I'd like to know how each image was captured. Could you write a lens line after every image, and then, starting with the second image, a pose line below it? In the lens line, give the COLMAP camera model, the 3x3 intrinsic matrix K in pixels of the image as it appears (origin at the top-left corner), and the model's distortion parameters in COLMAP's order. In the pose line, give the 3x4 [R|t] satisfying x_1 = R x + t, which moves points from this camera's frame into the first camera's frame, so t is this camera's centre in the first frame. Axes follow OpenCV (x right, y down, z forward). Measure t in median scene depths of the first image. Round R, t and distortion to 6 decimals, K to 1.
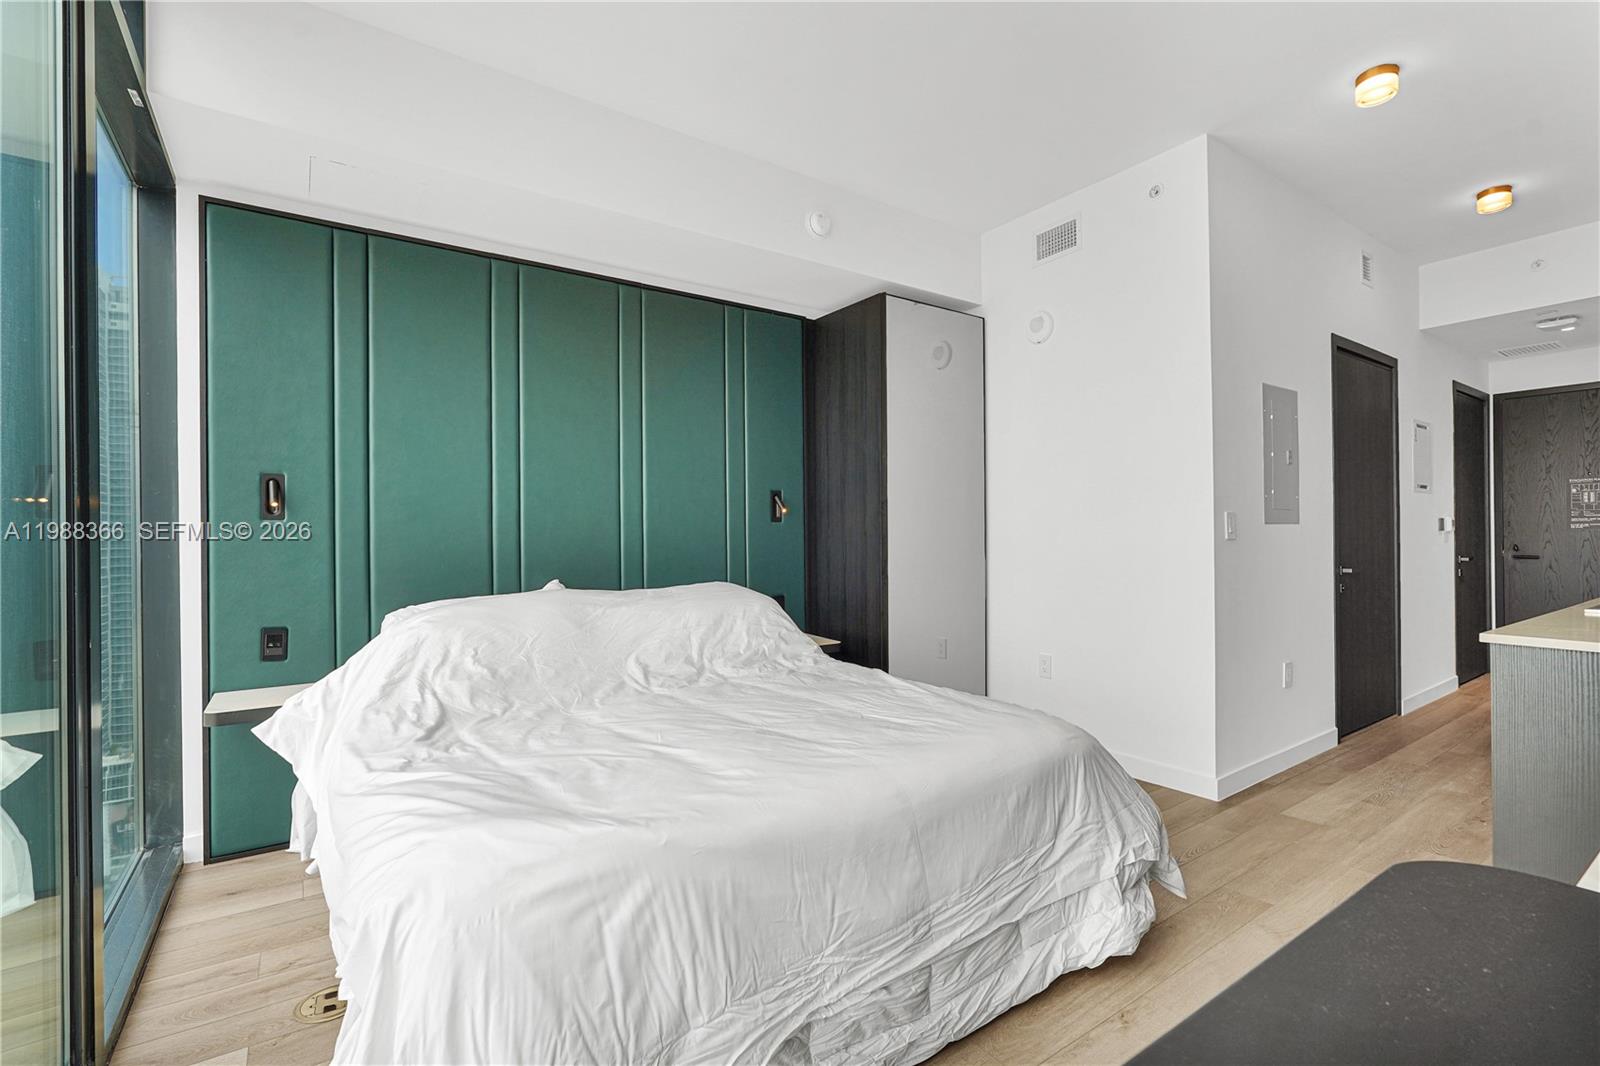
lens RADIAL K [[721.9, 0, 801.9], [0, 721.9, 539.2], [0, 0, 1]] dist [-0.003191, -0.000154]
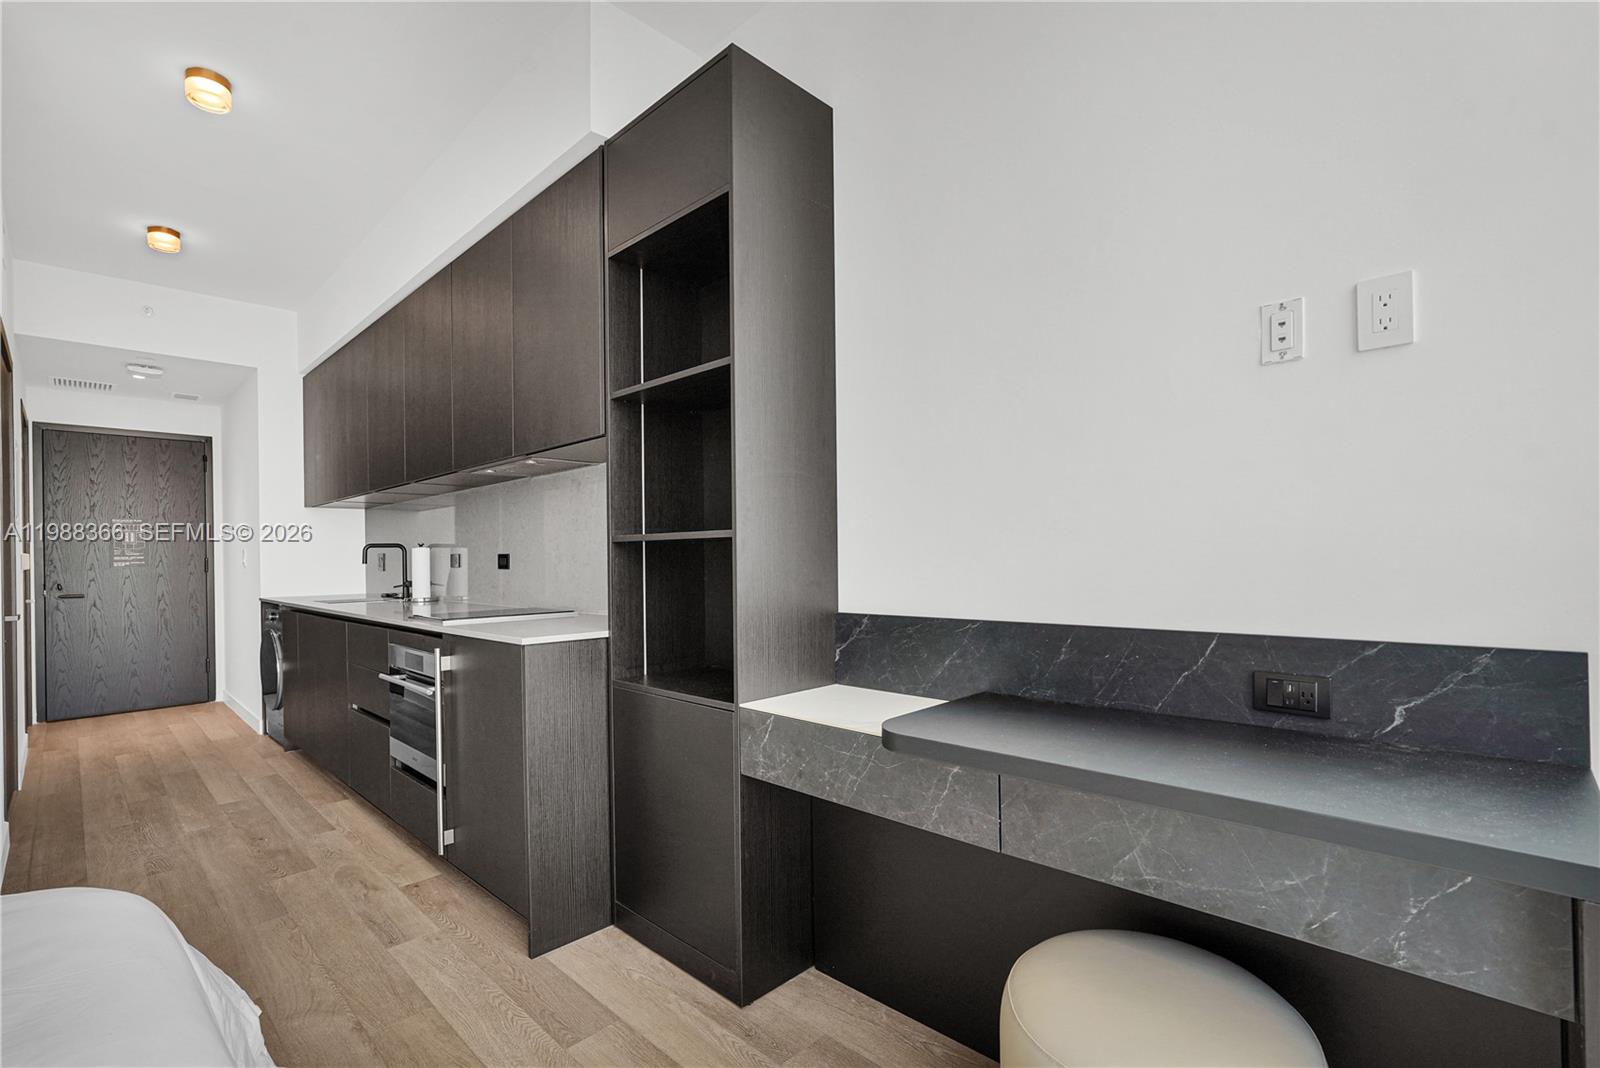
lens RADIAL K [[719.9, 0, 801.3], [0, 719.9, 551.8], [0, 0, 1]] dist [0.000669, 0.001155]
pose [[-0.182931, 0.016732, 0.982983, -0.133414], [0.025440, 0.999601, -0.012281, 0.001567], [-0.982796, 0.022761, -0.183284, 0.217988]]
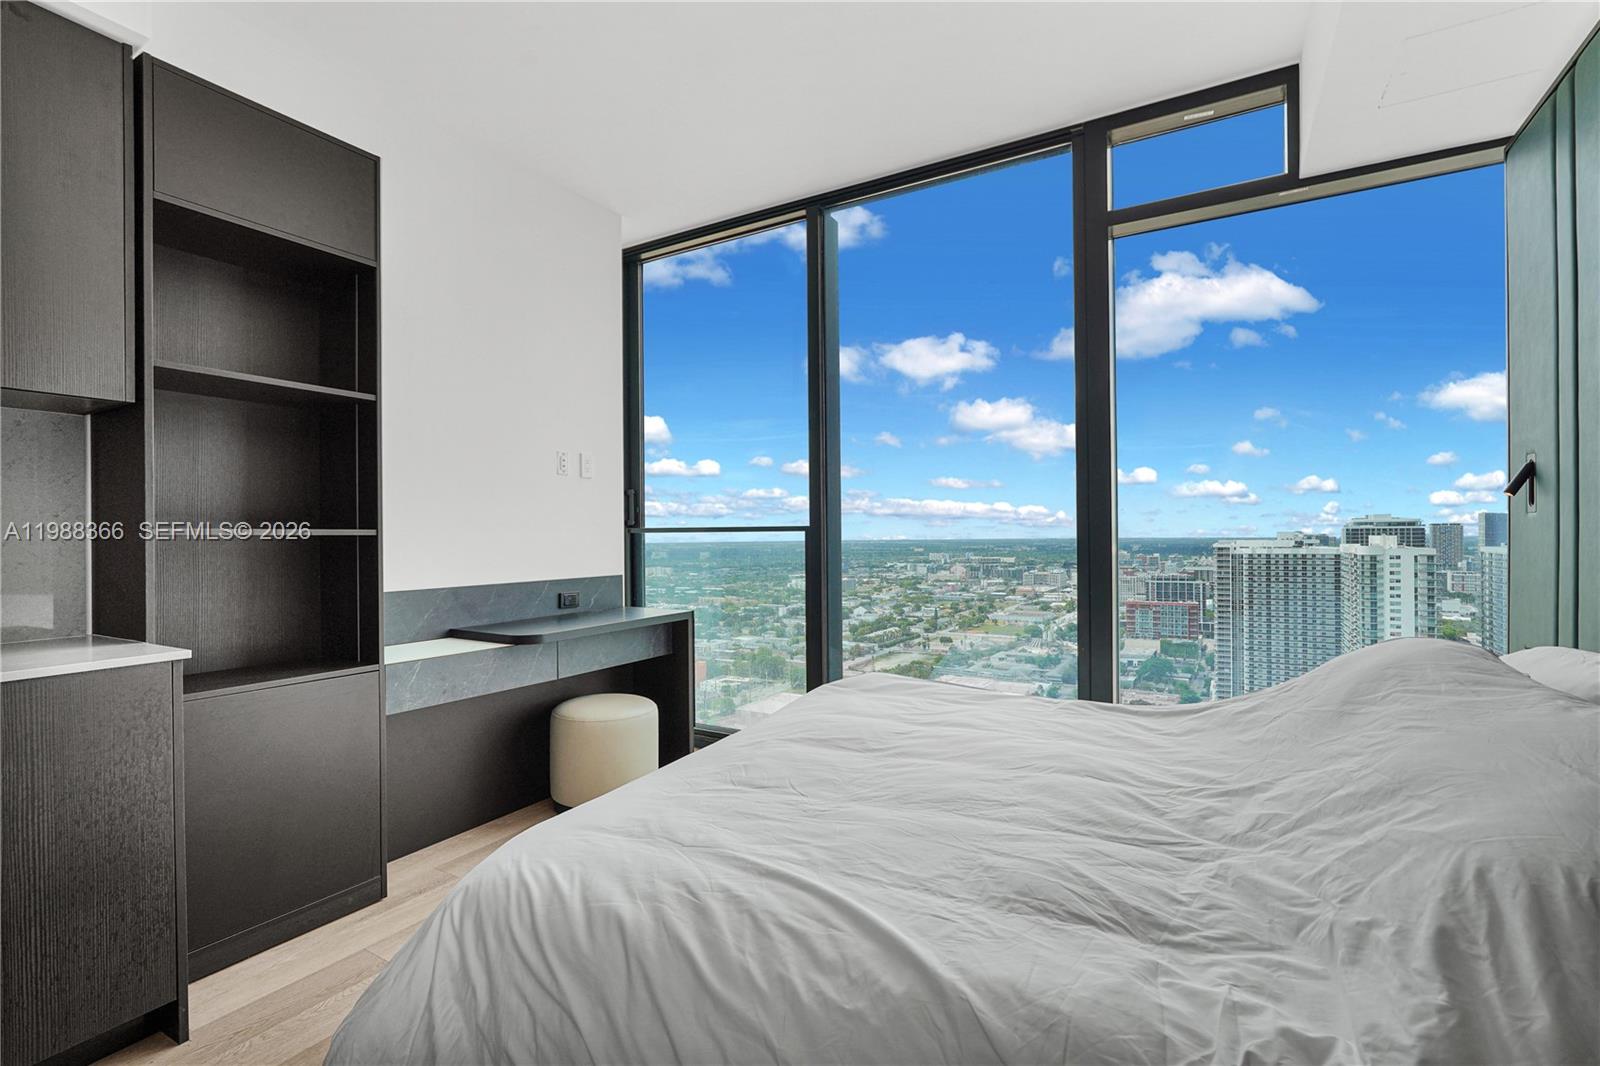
lens RADIAL K [[721.9, 0, 801.9], [0, 721.9, 539.2], [0, 0, 1]] dist [-0.003191, -0.000154]
pose [[-0.903691, 0.017877, -0.427813, 0.169615], [0.013571, 0.999822, 0.013113, -0.009558], [0.427971, 0.006044, -0.903772, 0.702815]]
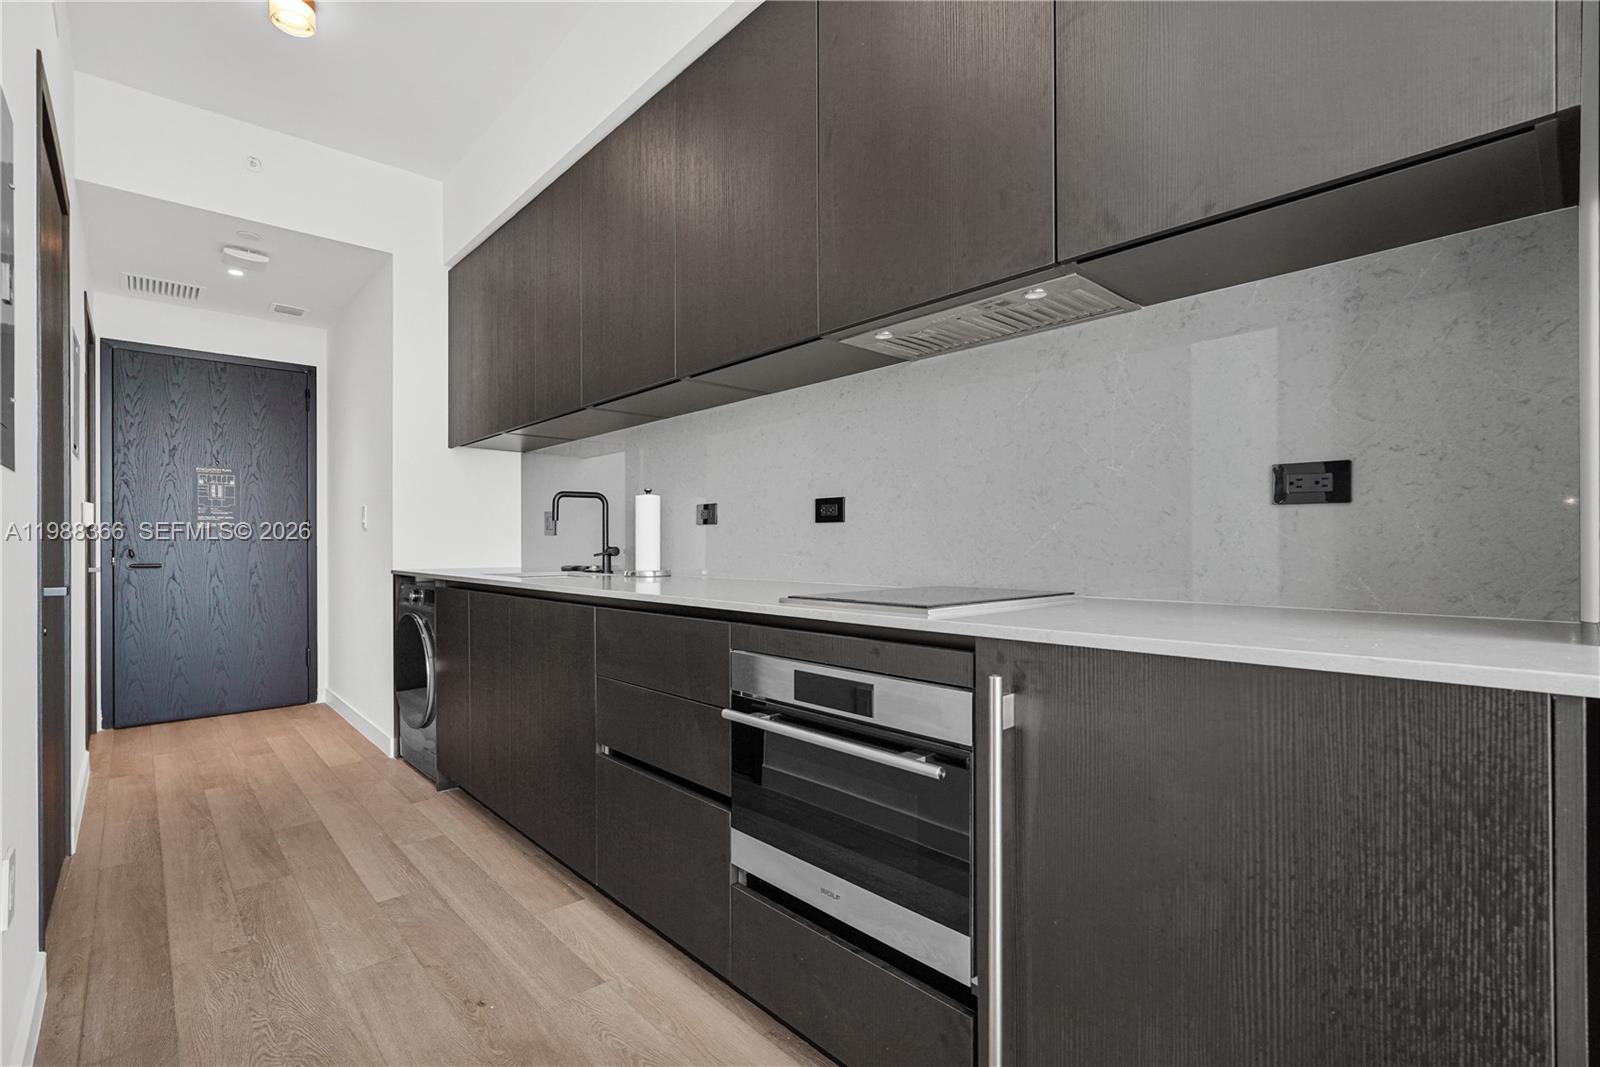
lens RADIAL K [[721.9, 0, 801.9], [0, 721.9, 539.7], [0, 0, 1]] dist [-0.003191, -0.000154]
pose [[-0.135461, 0.014461, 0.990677, 0.180386], [0.014166, 0.999820, -0.012657, 0.017346], [-0.990681, 0.012319, -0.135641, 0.441635]]
